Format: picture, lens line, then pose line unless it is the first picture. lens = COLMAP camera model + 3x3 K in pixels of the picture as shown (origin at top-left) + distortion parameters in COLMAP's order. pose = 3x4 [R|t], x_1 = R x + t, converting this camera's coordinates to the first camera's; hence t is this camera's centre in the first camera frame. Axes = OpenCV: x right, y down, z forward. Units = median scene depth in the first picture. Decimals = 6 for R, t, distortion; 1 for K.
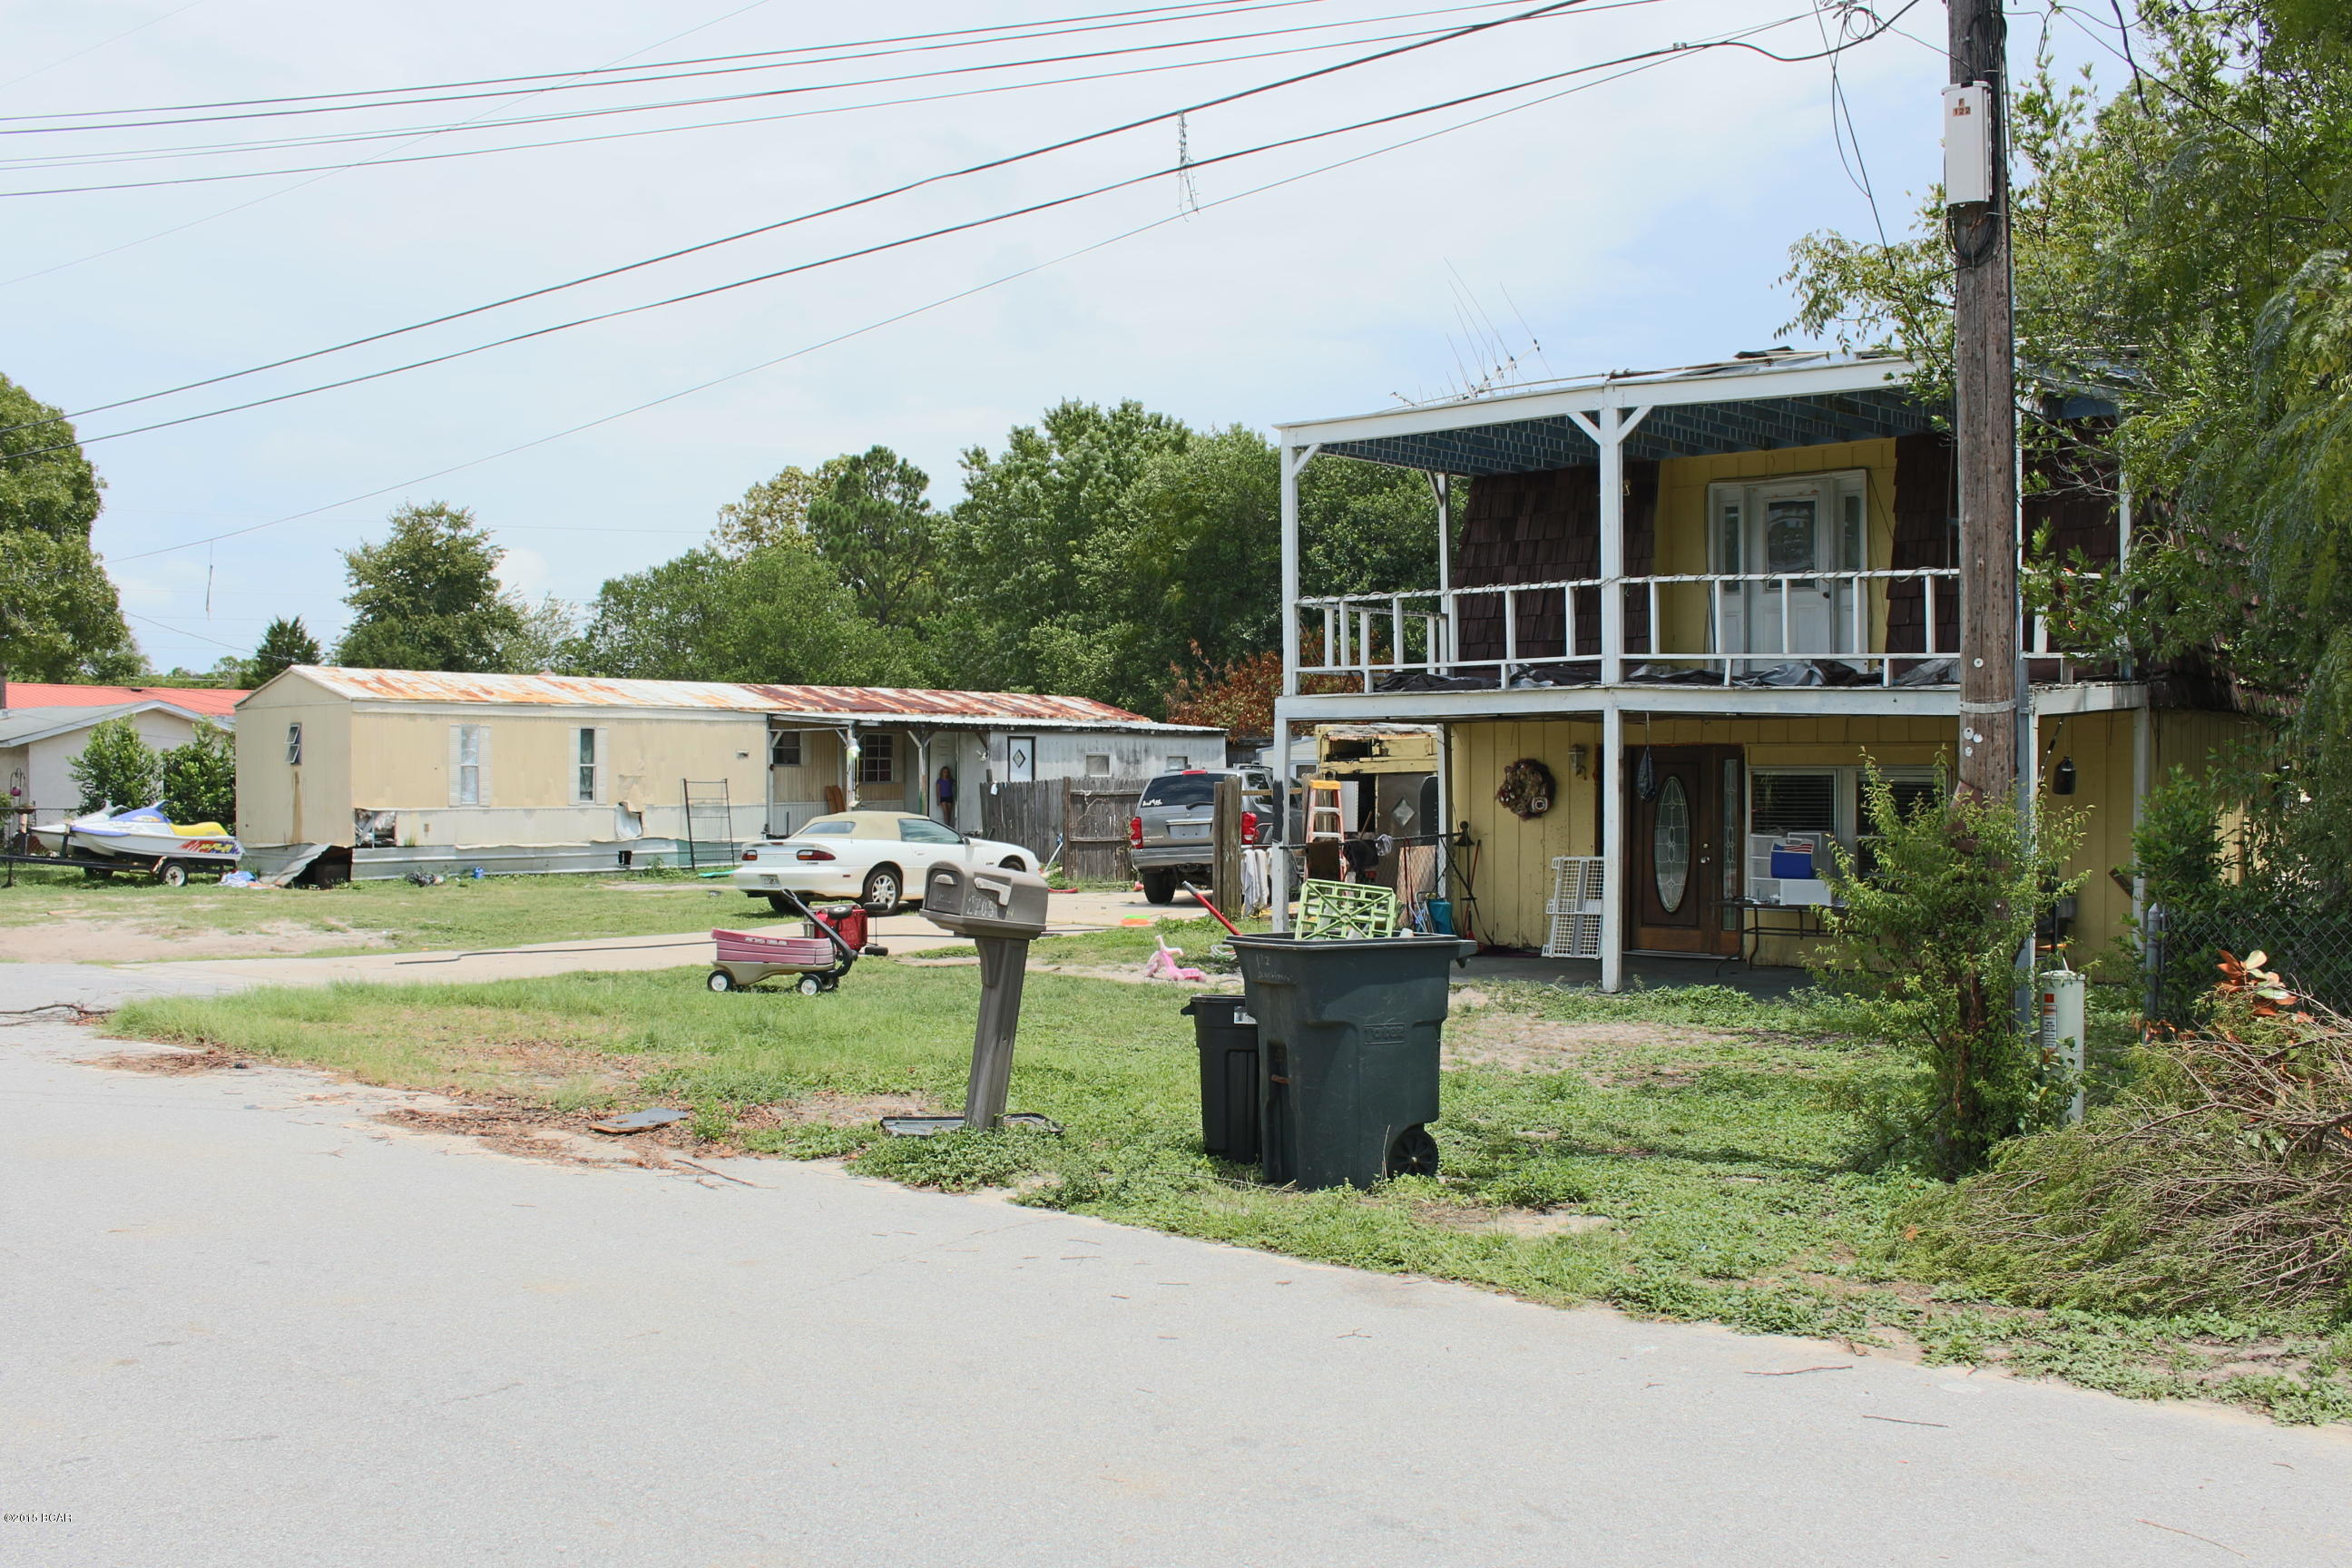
lens RADIAL K [[2230.5, 0, 1153.0], [0, 2230.5, 791.2], [0, 0, 1]] dist [-0.077391, 0.000000]
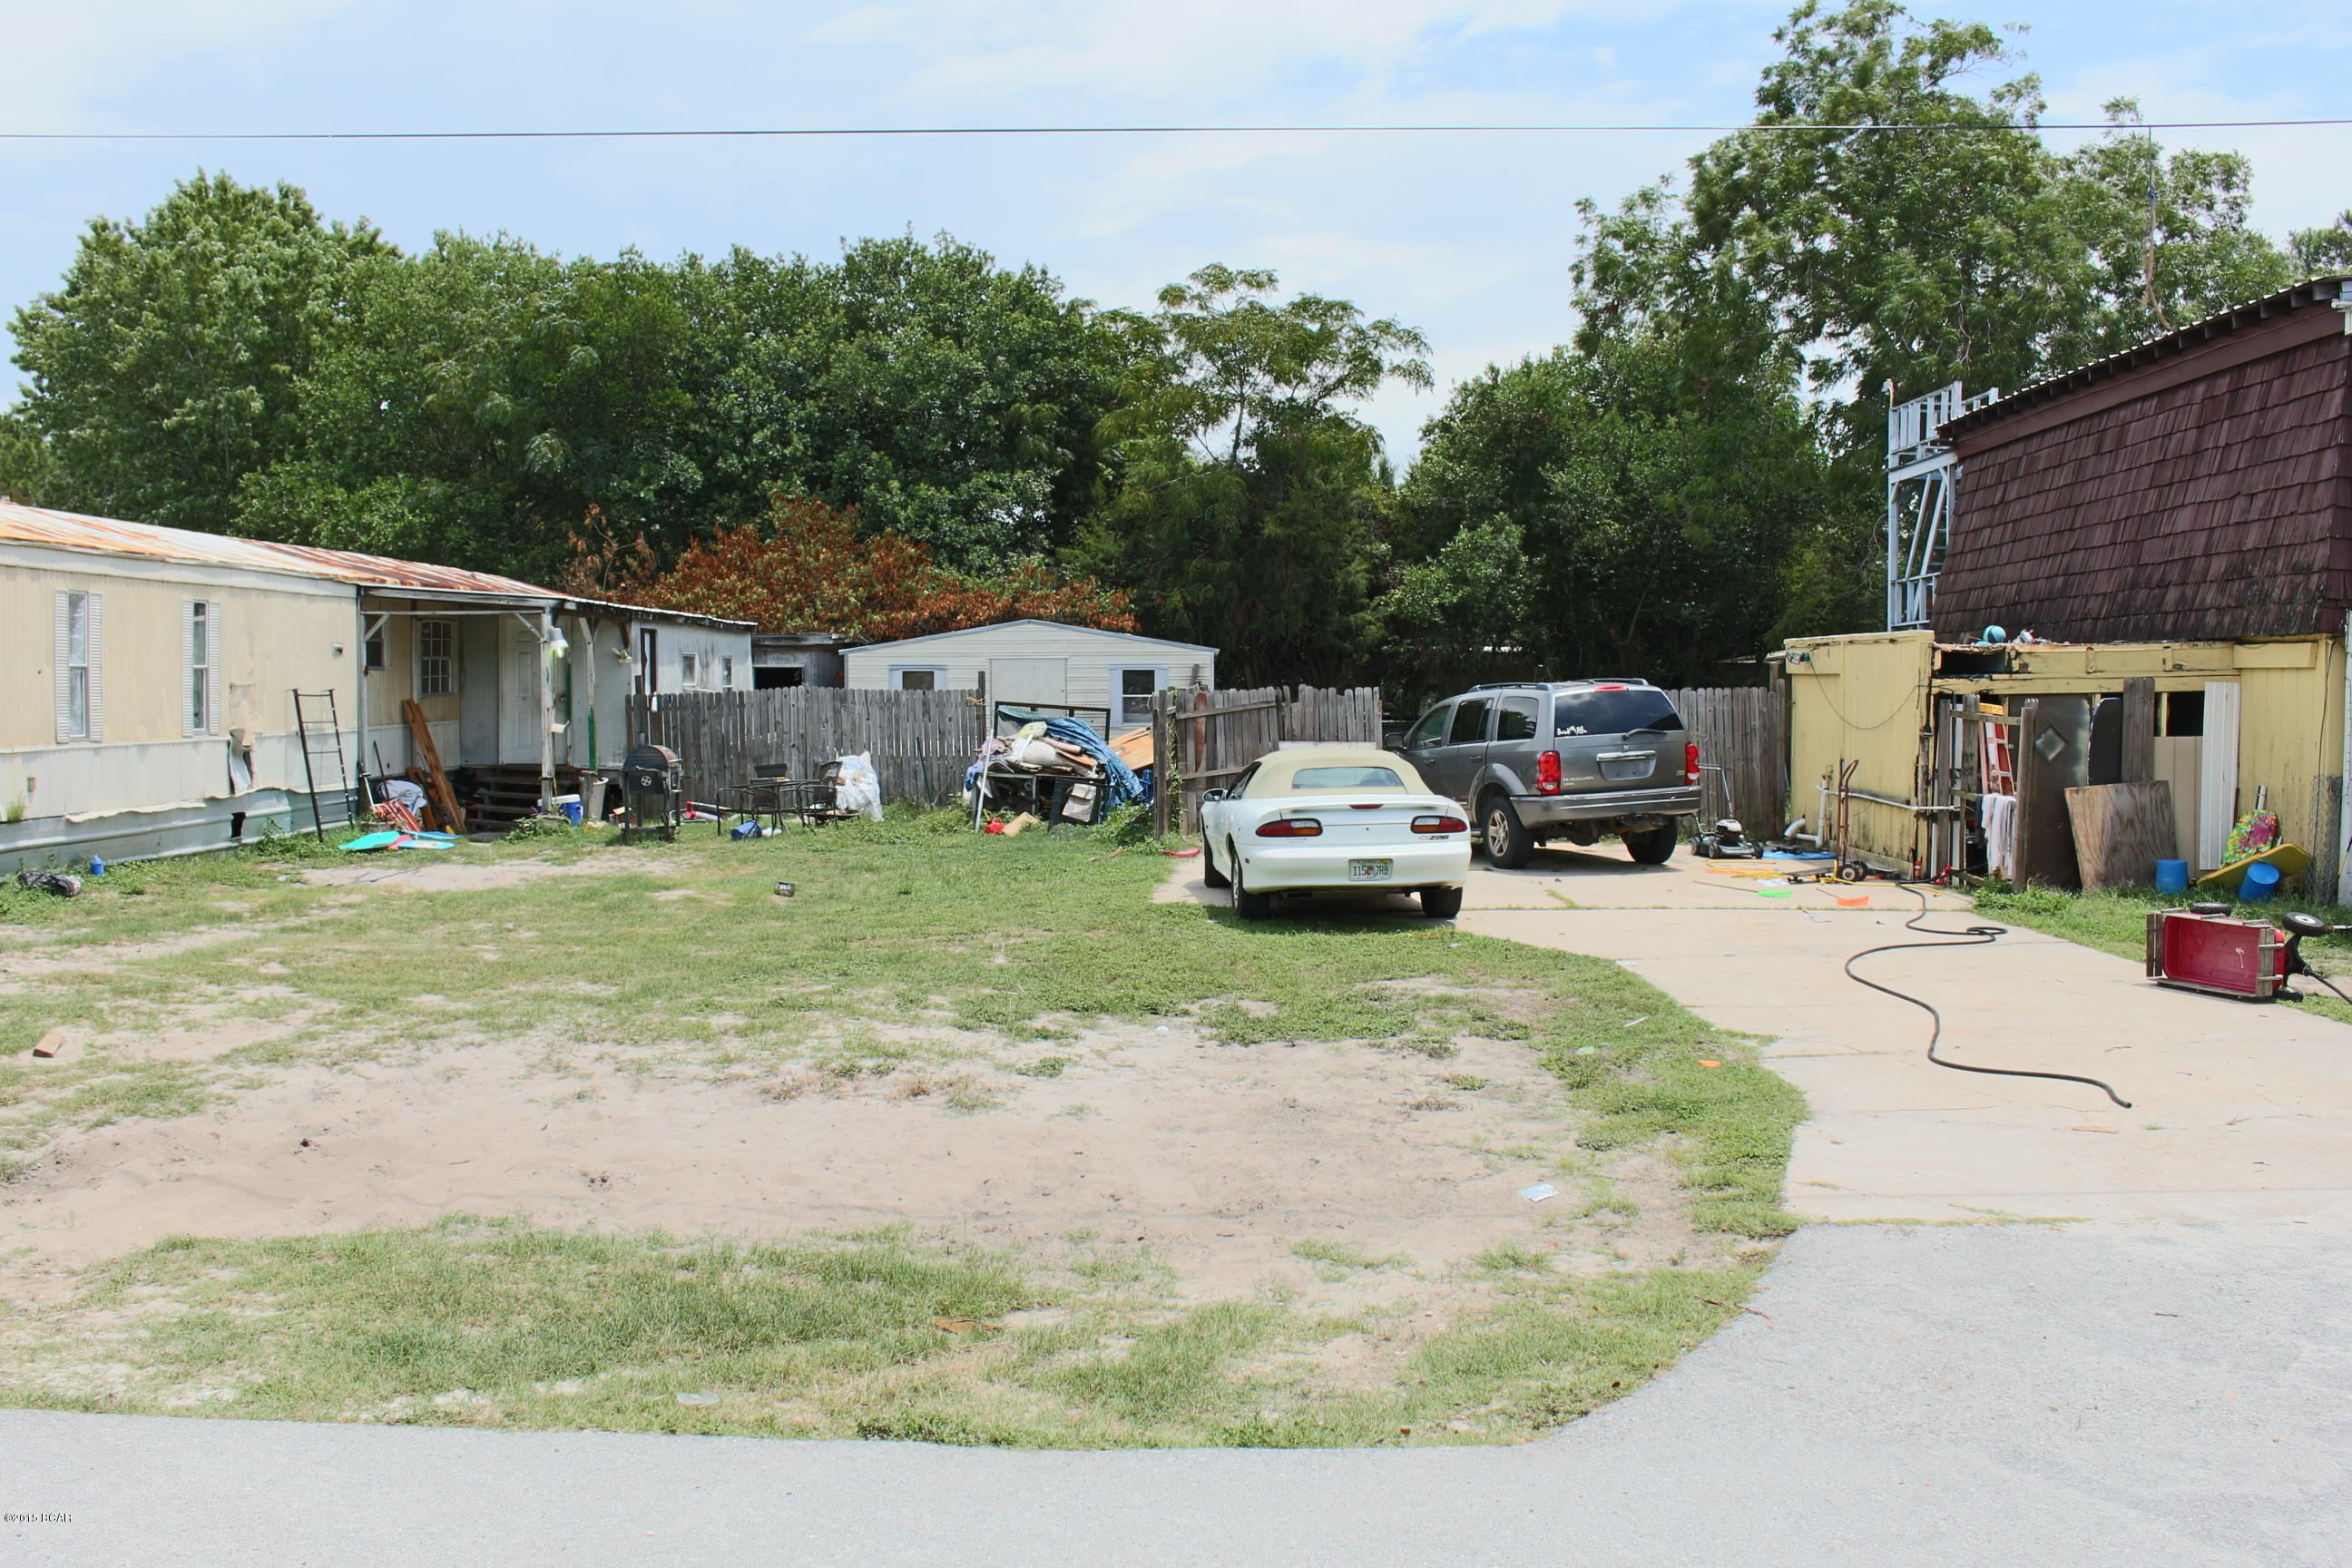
lens RADIAL K [[2176.4, 0, 1158.9], [0, 2176.4, 780.8], [0, 0, 1]] dist [-0.110851, 0.000000]
pose [[0.765266, -0.023509, 0.643285, -0.438962], [-0.002401, 0.999222, 0.039372, -0.004558], [-0.643709, -0.031675, 0.764614, 0.439081]]
